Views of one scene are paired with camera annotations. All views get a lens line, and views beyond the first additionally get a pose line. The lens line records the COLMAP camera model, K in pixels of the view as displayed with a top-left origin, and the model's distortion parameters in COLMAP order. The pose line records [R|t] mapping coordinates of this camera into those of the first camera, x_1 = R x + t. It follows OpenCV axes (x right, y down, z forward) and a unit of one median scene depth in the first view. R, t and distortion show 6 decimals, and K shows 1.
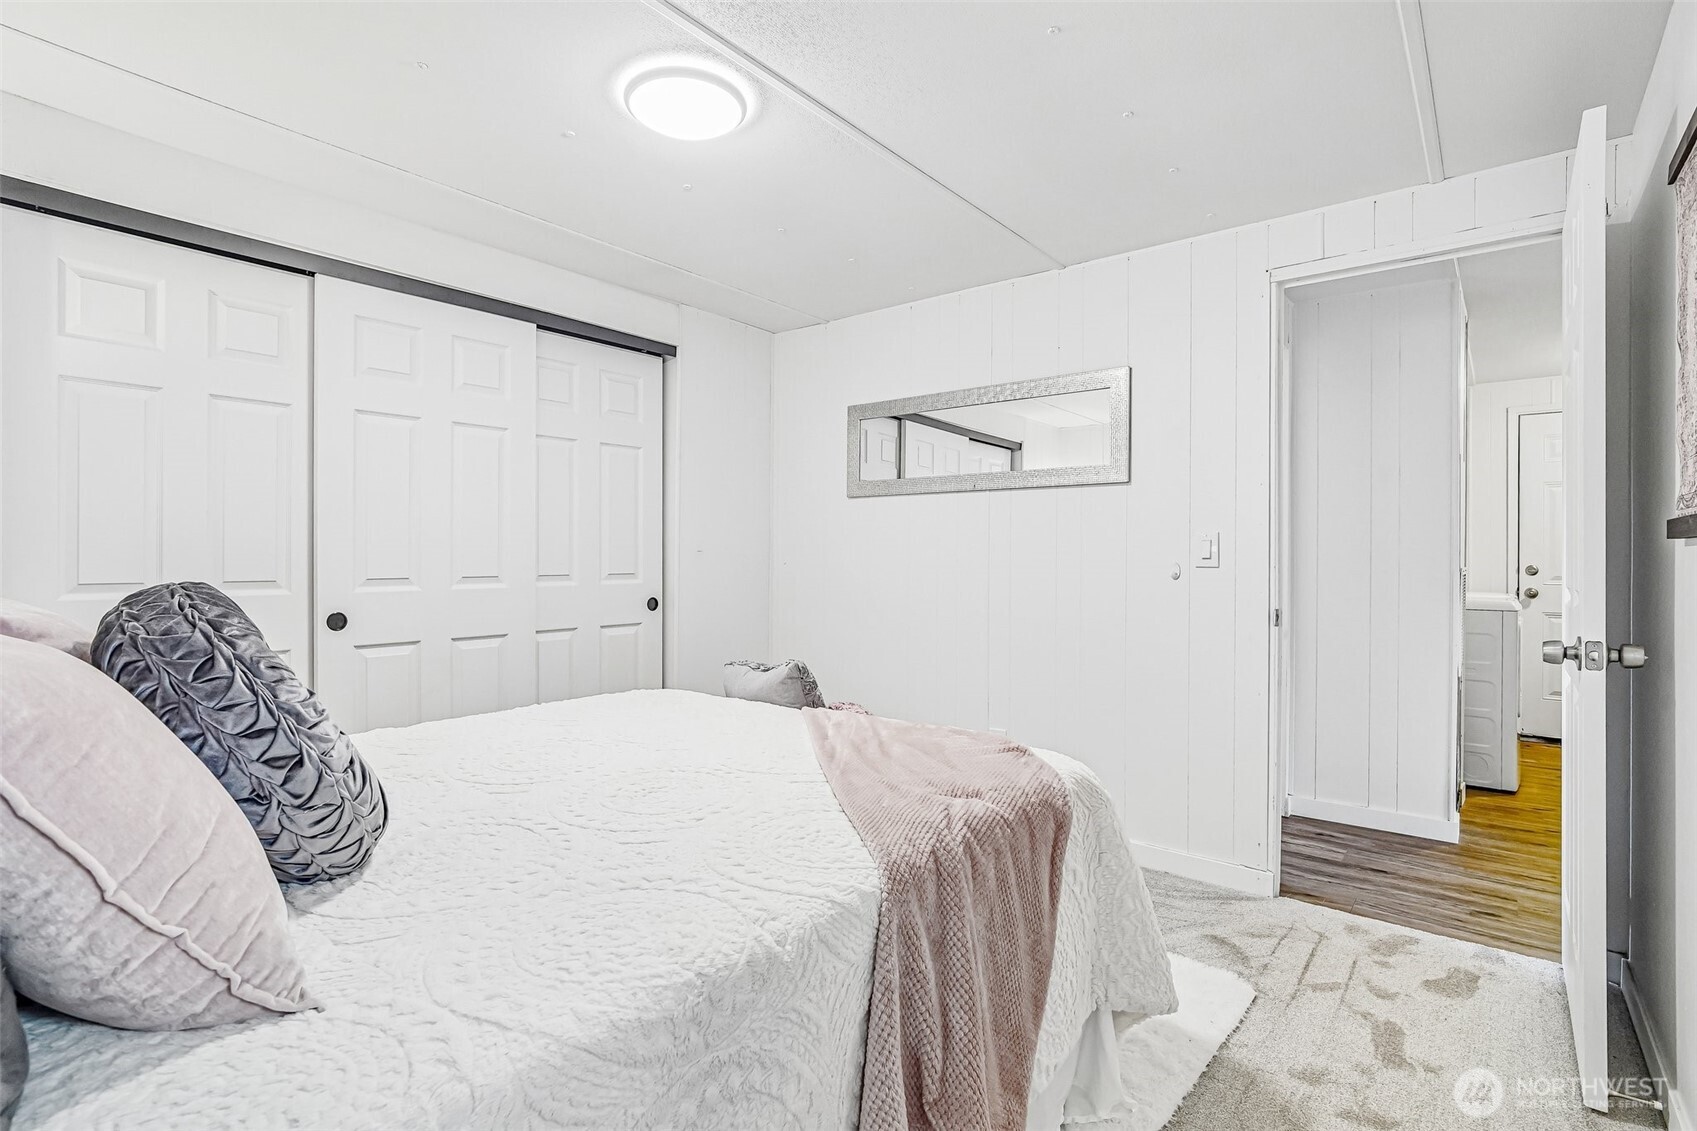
lens RADIAL K [[799.4, 0, 855.9], [0, 799.4, 558.6], [0, 0, 1]] dist [-0.024339, 0.012836]
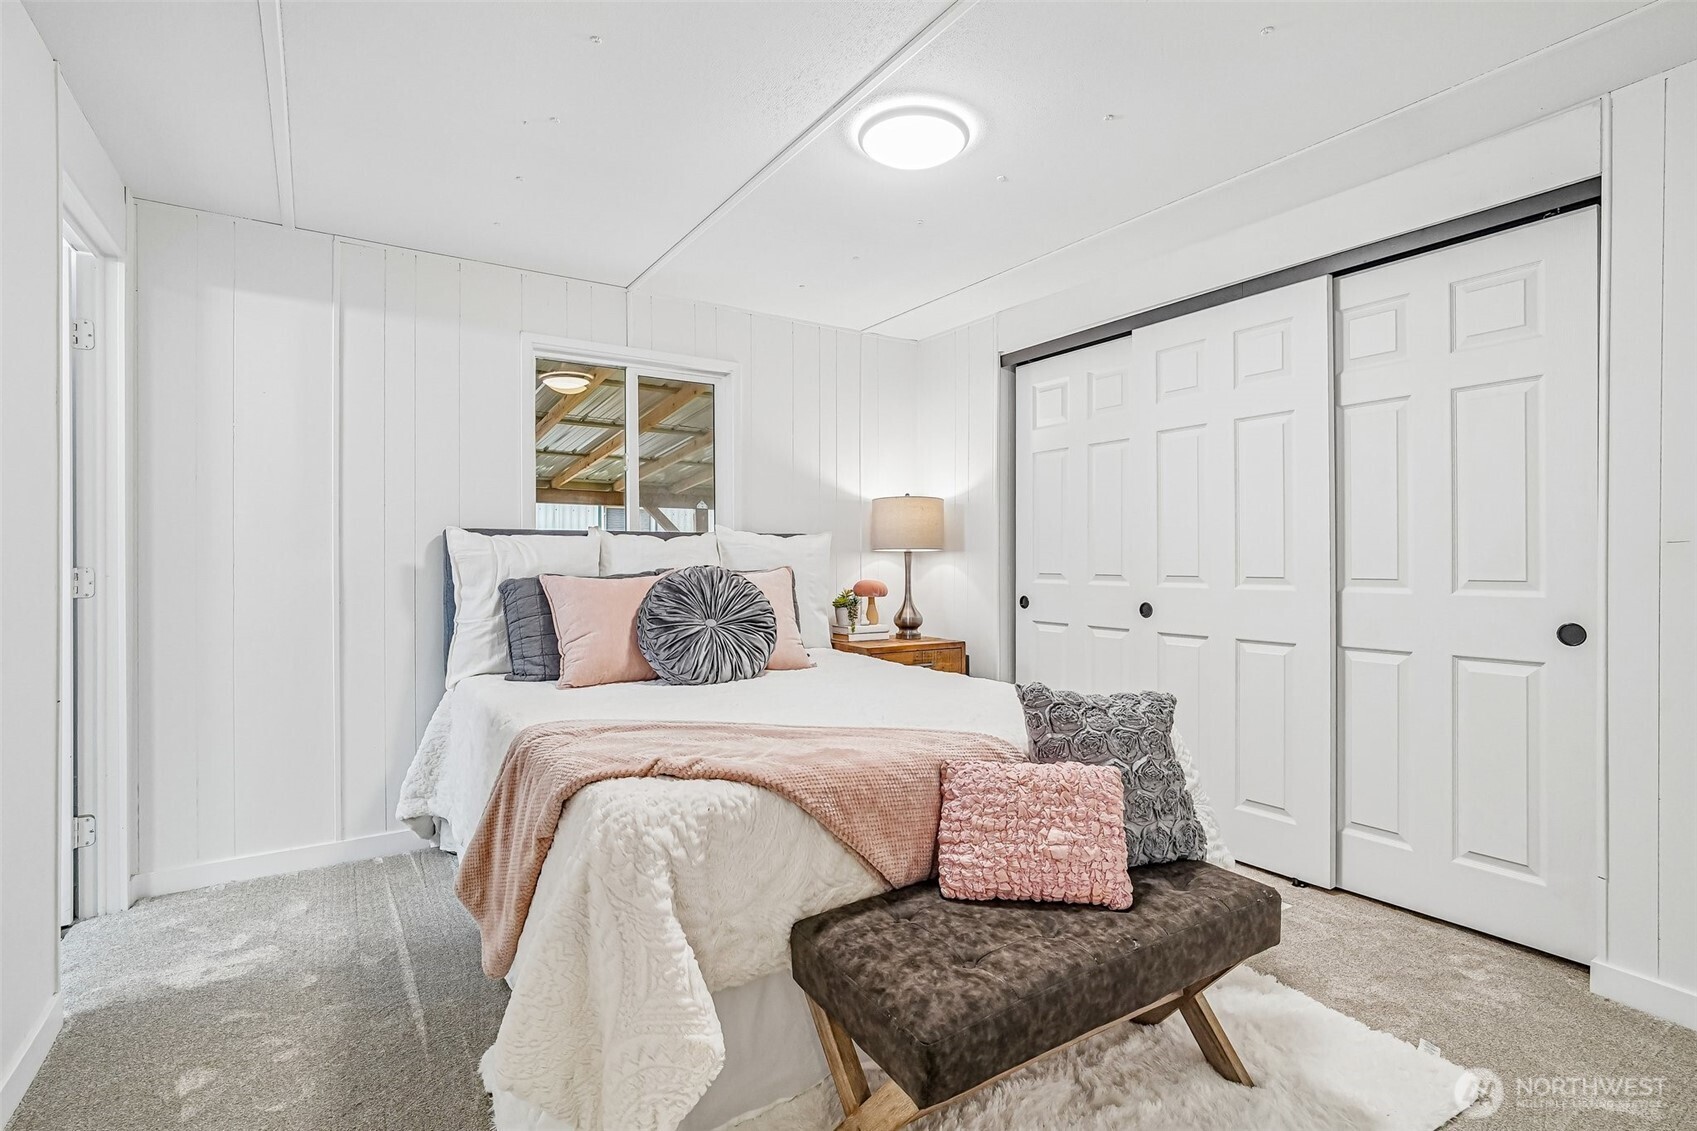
lens RADIAL K [[799.4, 0, 855.9], [0, 799.4, 558.6], [0, 0, 1]] dist [-0.024339, 0.012836]
pose [[-0.297060, -0.005295, -0.954844, 0.658226], [-0.001516, 0.999986, -0.005073, 0.007544], [0.954858, -0.000059, -0.297064, 0.970828]]
